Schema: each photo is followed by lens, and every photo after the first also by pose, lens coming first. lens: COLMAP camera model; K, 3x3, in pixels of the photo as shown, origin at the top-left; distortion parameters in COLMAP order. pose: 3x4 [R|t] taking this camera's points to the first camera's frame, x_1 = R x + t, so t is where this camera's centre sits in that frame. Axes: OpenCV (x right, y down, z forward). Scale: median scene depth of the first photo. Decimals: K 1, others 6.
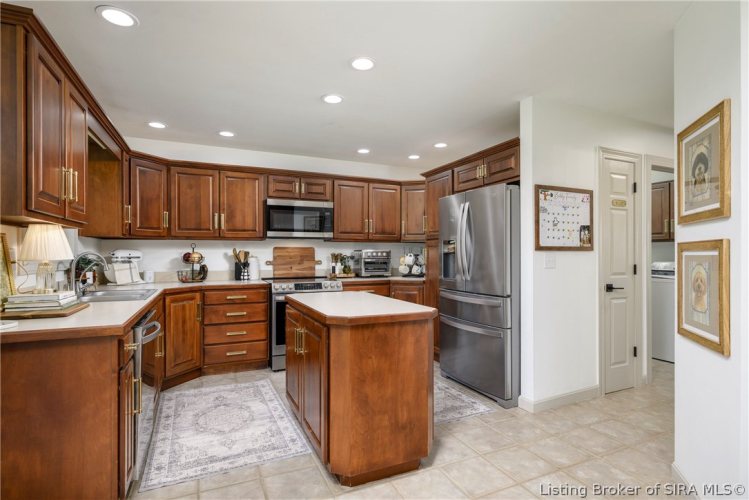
lens RADIAL K [[364.4, 0, 372.6], [0, 364.4, 256.6], [0, 0, 1]] dist [0.012485, -0.000243]
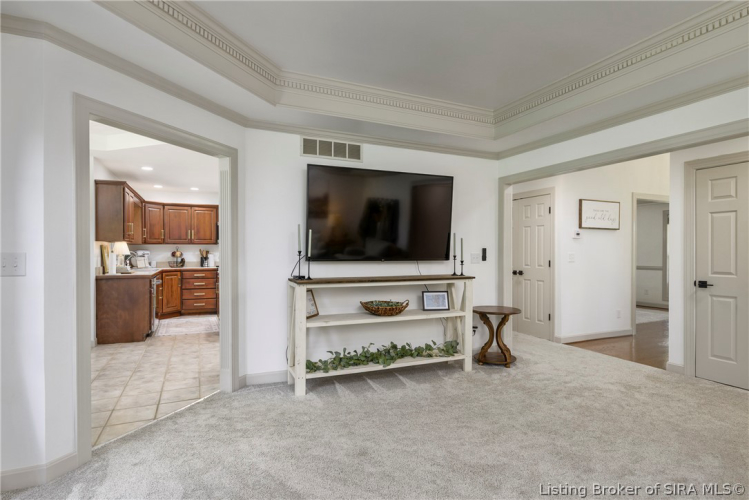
lens RADIAL K [[387.5, 0, 374.1], [0, 387.5, 254.1], [0, 0, 1]] dist [0.000413, 0.000969]
pose [[0.999976, -0.001032, -0.006917, 0.547811], [0.001041, 0.999999, 0.001205, 0.001454], [0.006916, -0.001212, 0.999975, -1.005066]]
